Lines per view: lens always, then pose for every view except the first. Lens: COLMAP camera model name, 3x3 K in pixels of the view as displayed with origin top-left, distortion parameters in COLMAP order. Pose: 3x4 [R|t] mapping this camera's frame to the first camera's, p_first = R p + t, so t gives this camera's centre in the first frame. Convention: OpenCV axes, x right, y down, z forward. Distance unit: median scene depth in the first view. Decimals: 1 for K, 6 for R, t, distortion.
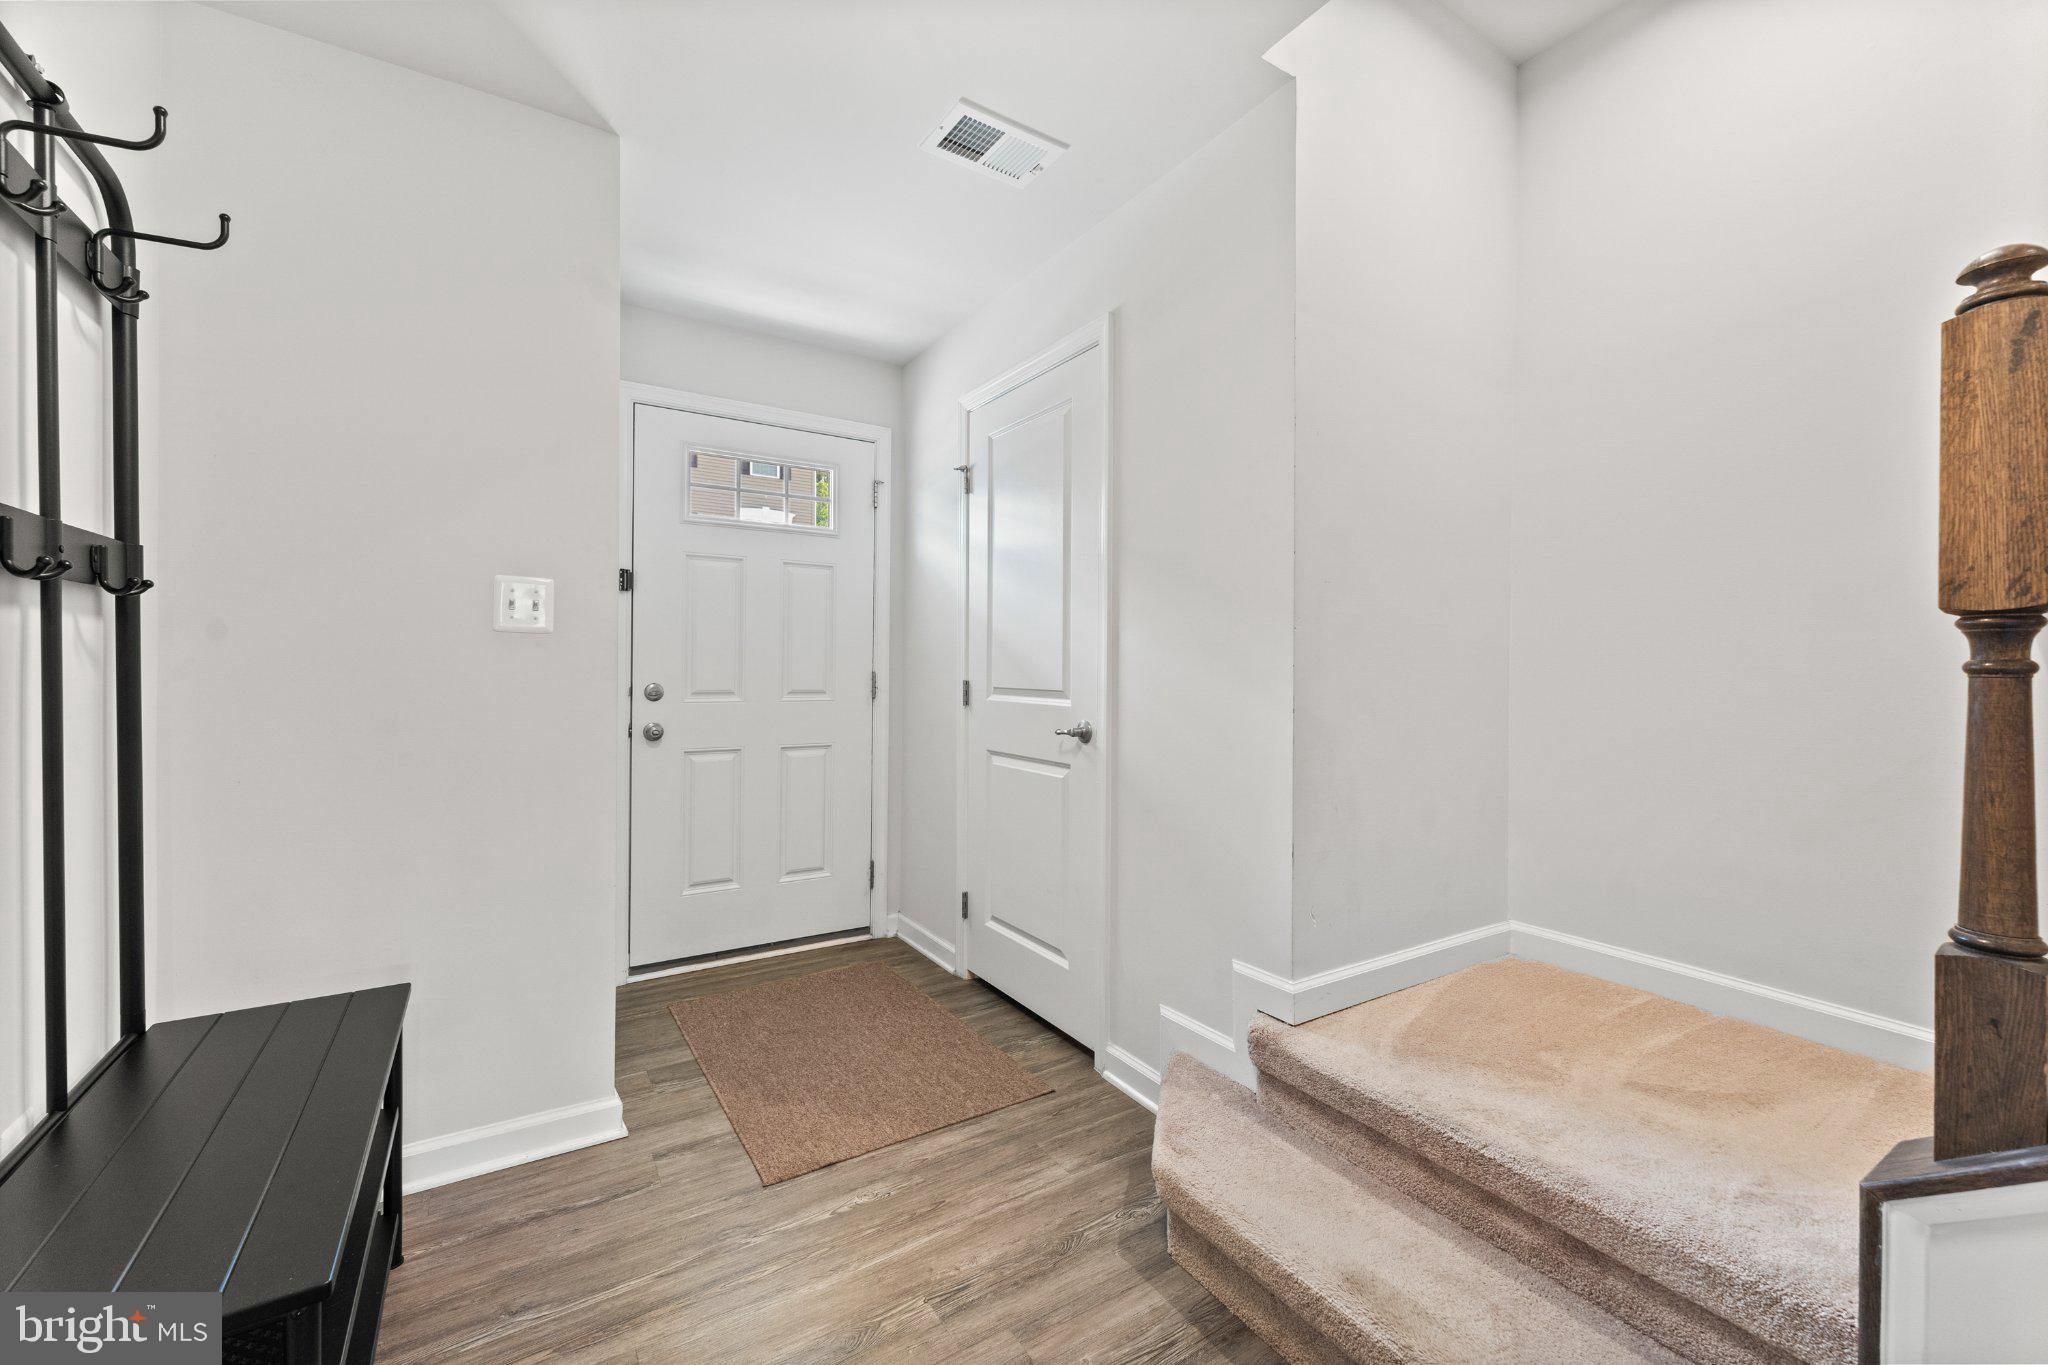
lens RADIAL K [[818.2, 0, 1022.7], [0, 818.2, 672.0], [0, 0, 1]] dist [-0.000563, -0.000252]
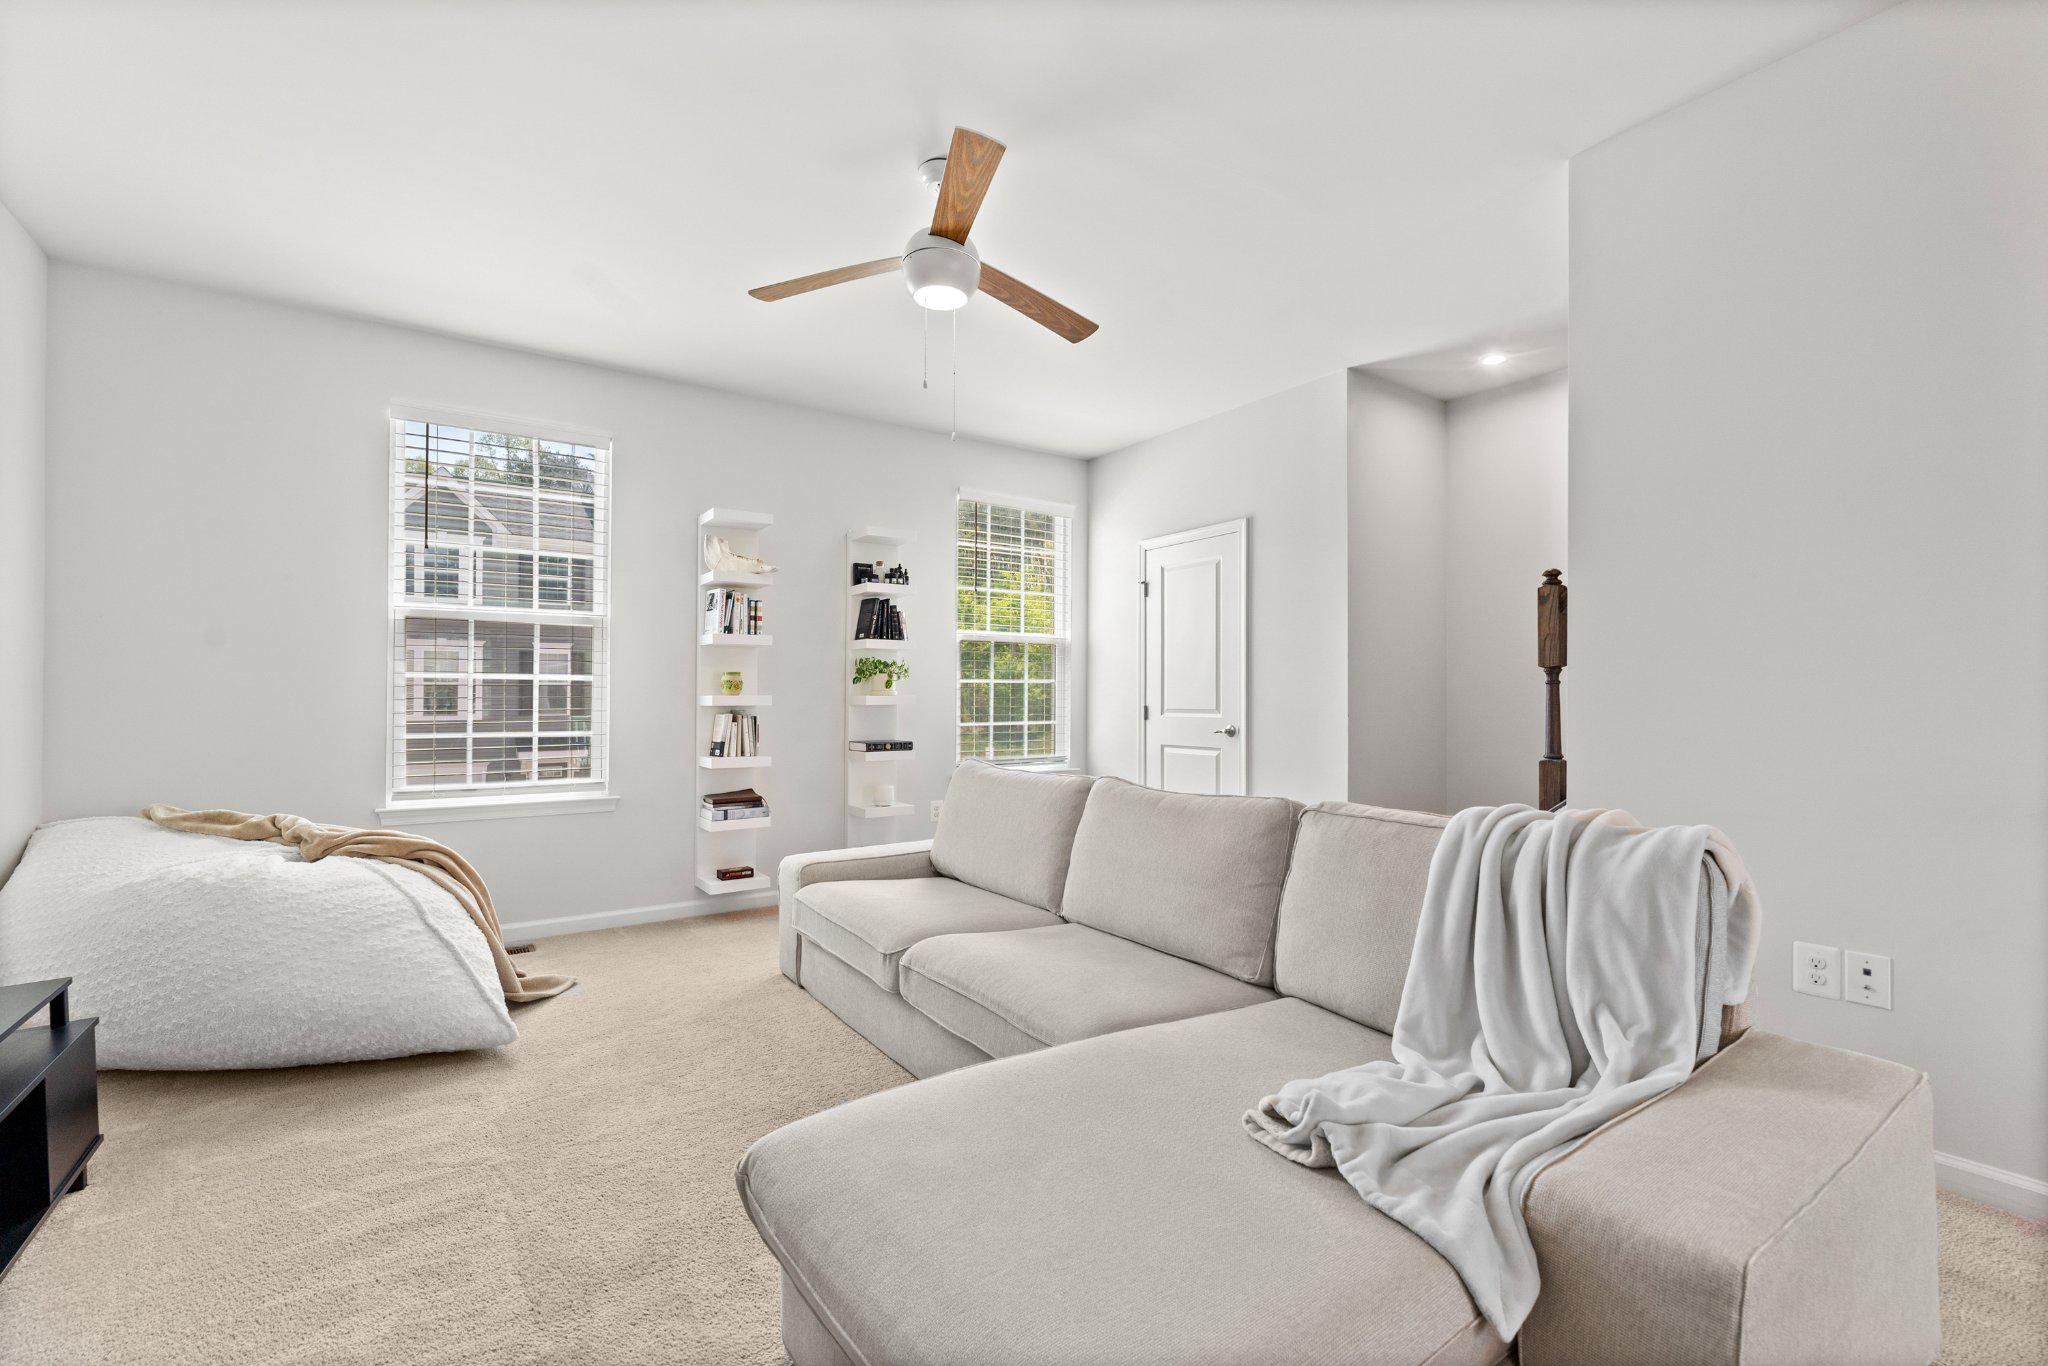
lens RADIAL K [[881.6, 0, 1025.4], [0, 881.6, 694.8], [0, 0, 1]] dist [-0.002172, -0.000484]
pose [[0.999173, -0.010536, 0.039266, -0.528371], [0.011834, 0.999386, -0.032985, 0.060940], [-0.038895, 0.033422, 0.998684, -1.130317]]
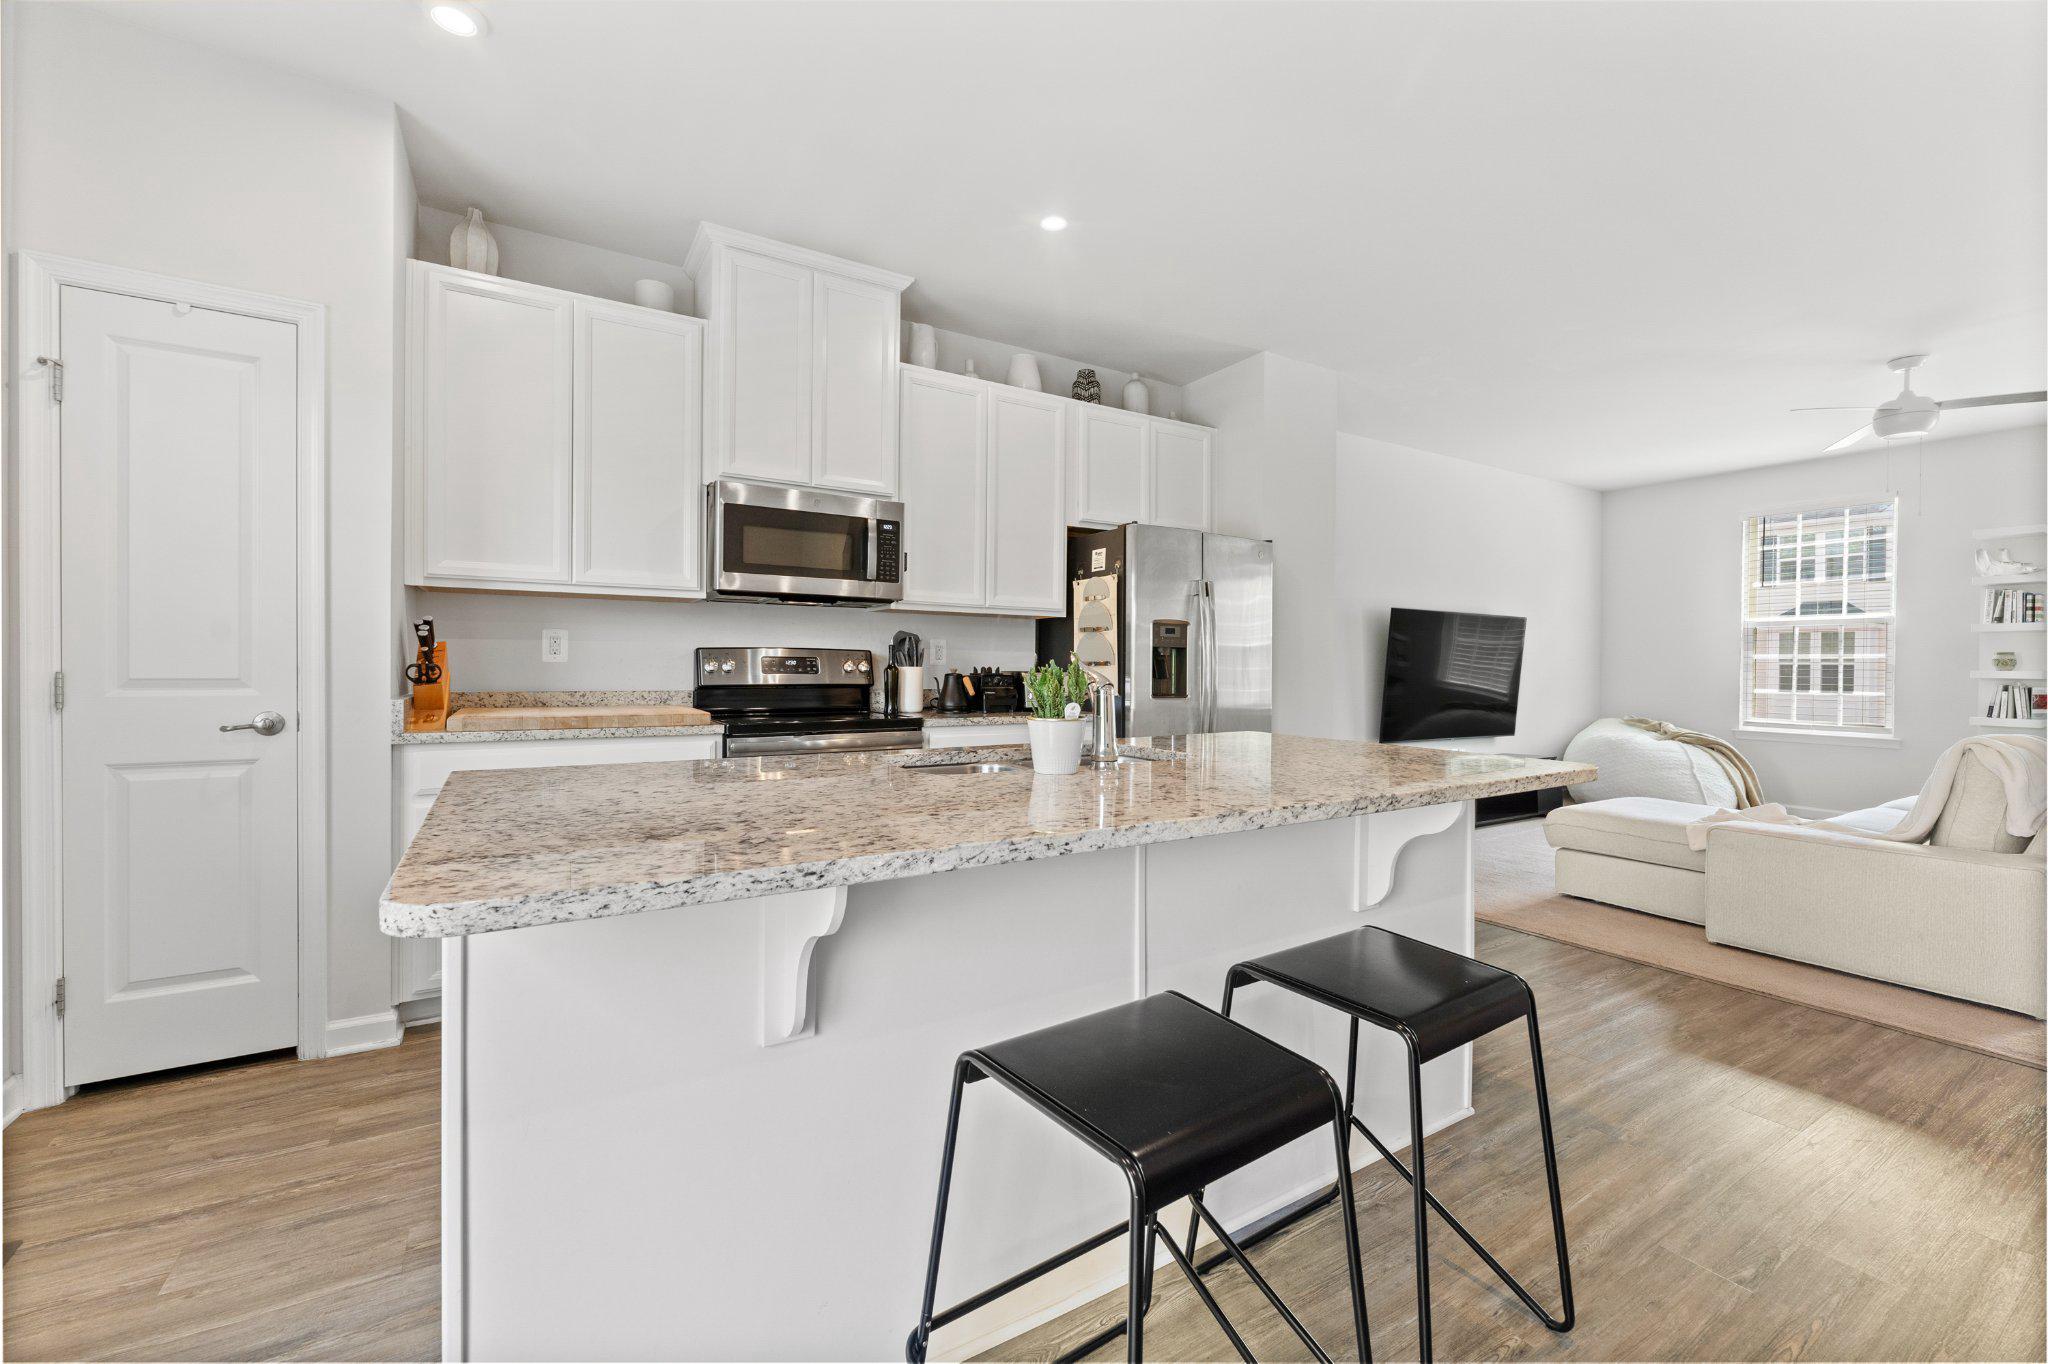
lens RADIAL K [[828.8, 0, 1024.0], [0, 828.8, 675.0], [0, 0, 1]] dist [-0.000323, -0.000074]
pose [[-0.025536, 0.000882, -0.999674, 1.387202], [-0.037492, 0.999295, 0.001839, 0.104841], [0.998971, 0.037527, -0.025485, -1.911897]]
